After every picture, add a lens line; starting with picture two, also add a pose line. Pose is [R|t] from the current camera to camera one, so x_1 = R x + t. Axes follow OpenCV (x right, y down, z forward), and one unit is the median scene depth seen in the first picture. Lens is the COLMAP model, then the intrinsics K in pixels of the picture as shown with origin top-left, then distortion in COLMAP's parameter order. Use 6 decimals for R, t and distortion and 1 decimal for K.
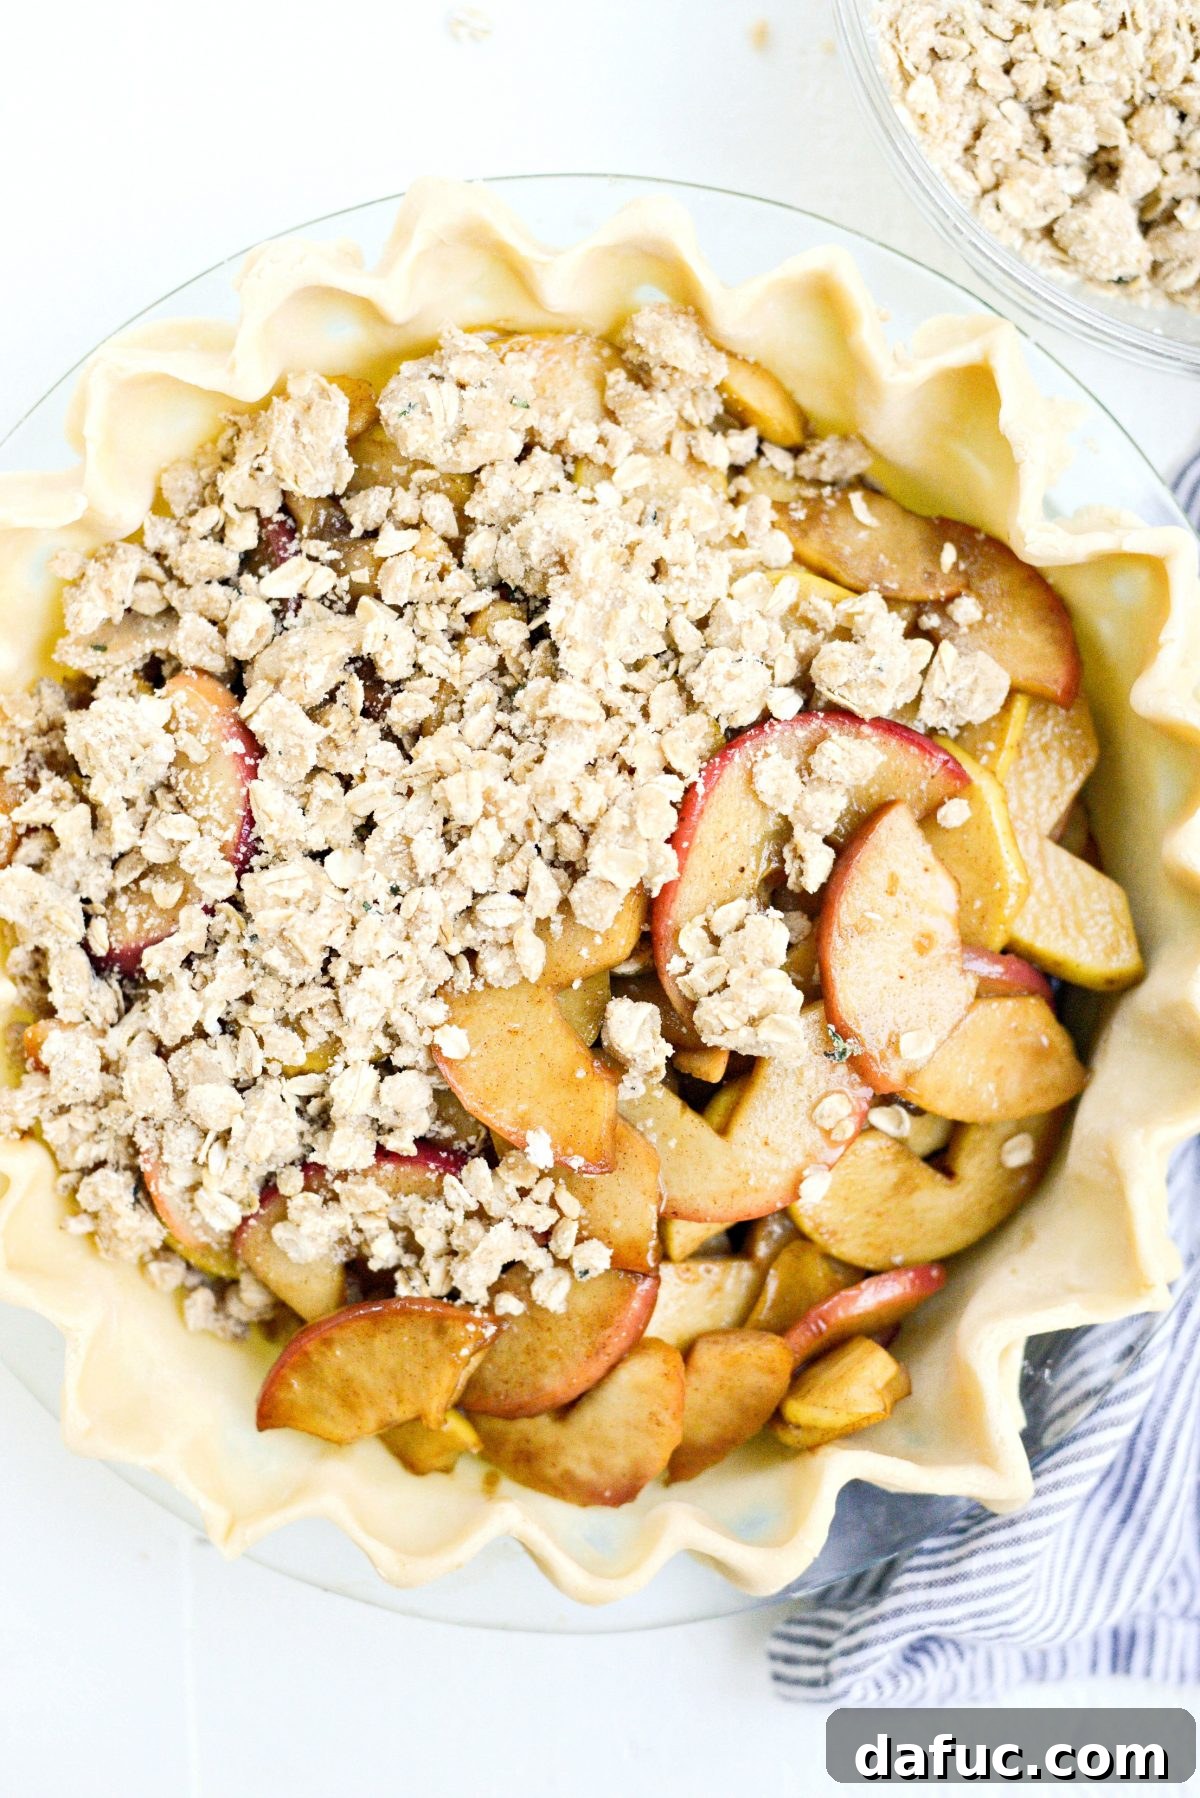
lens RADIAL K [[2703.3, 0, 600.0], [0, 2703.3, 899.0], [0, 0, 1]] dist [-0.109321, -0.603259]
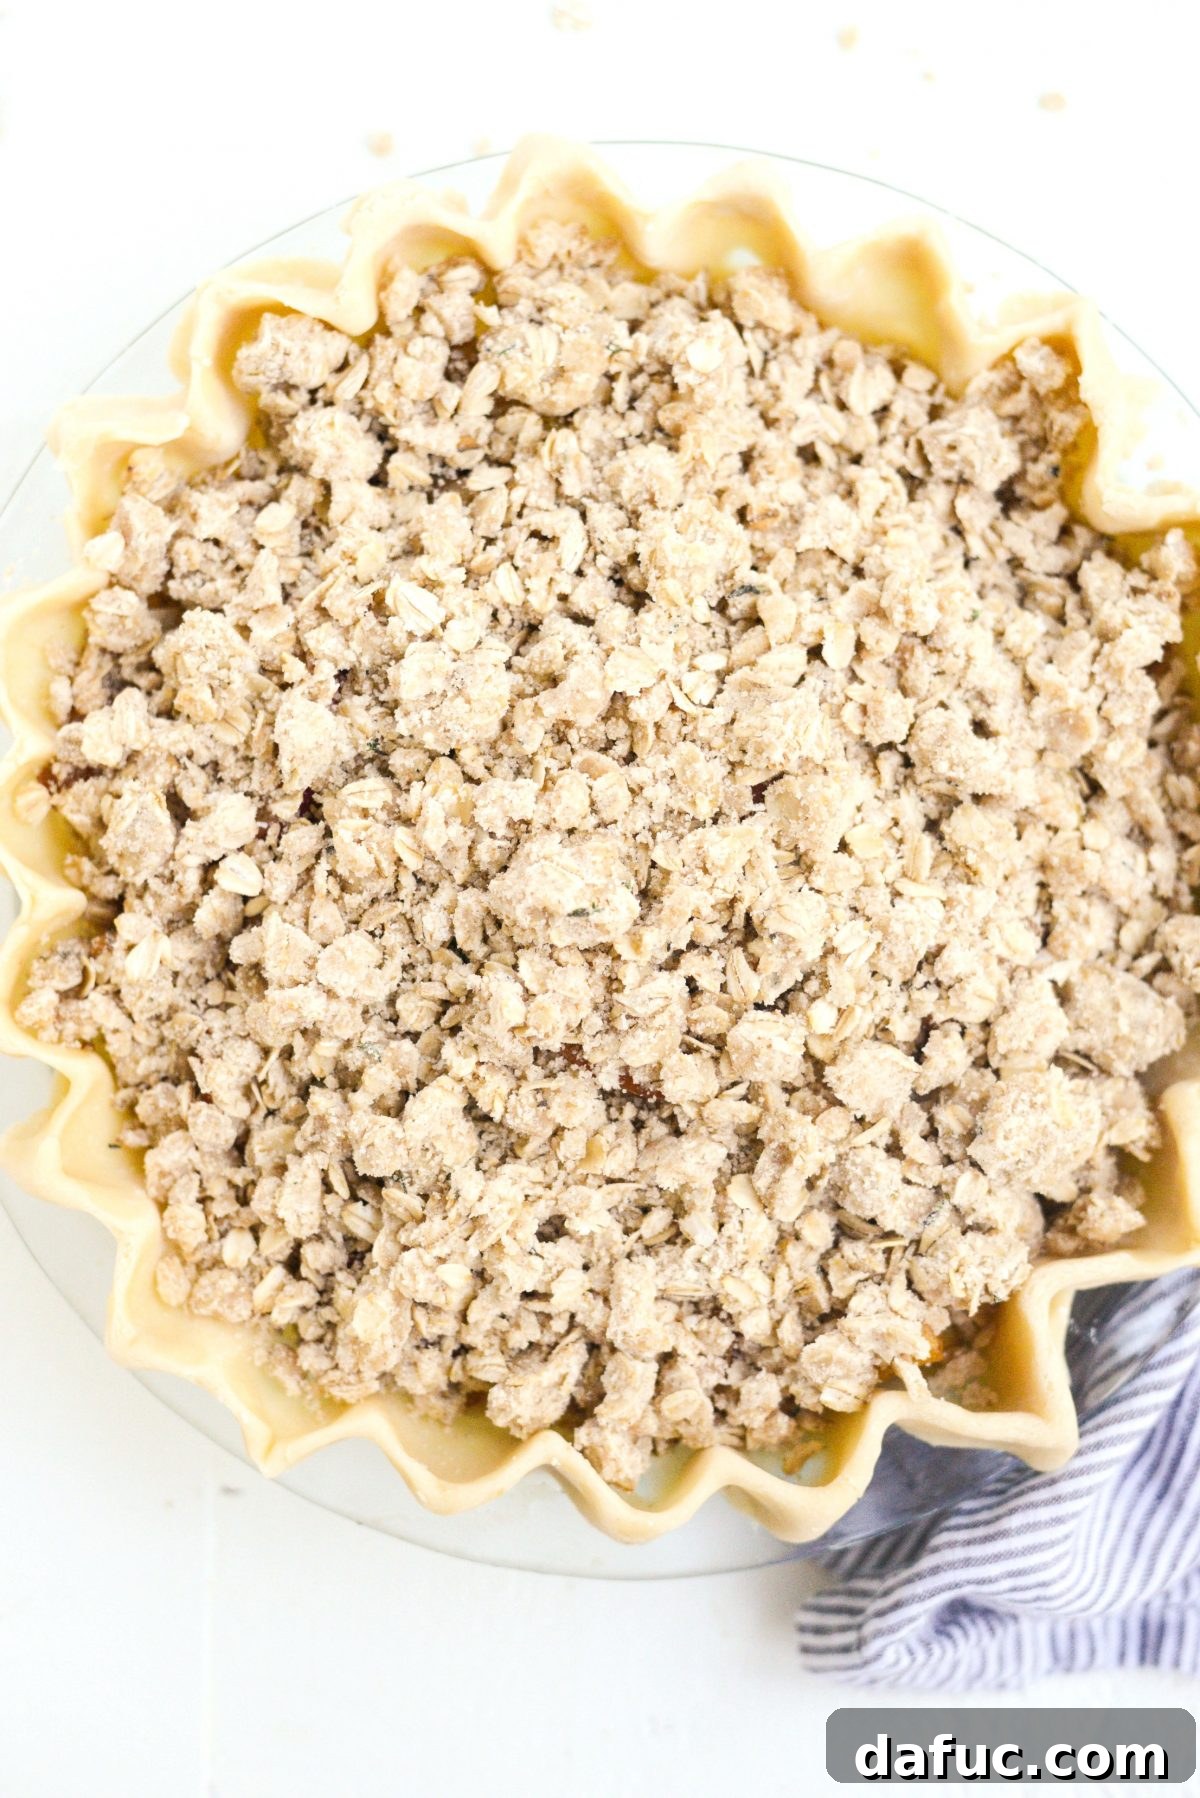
lens RADIAL K [[2703.3, 0, 600.0], [0, 2703.3, 899.0], [0, 0, 1]] dist [-0.109321, -0.603259]
pose [[0.998853, 0.046914, 0.009571, -0.034164], [-0.045863, 0.994870, -0.090170, 0.114171], [-0.013752, 0.089628, 0.995880, -0.010718]]
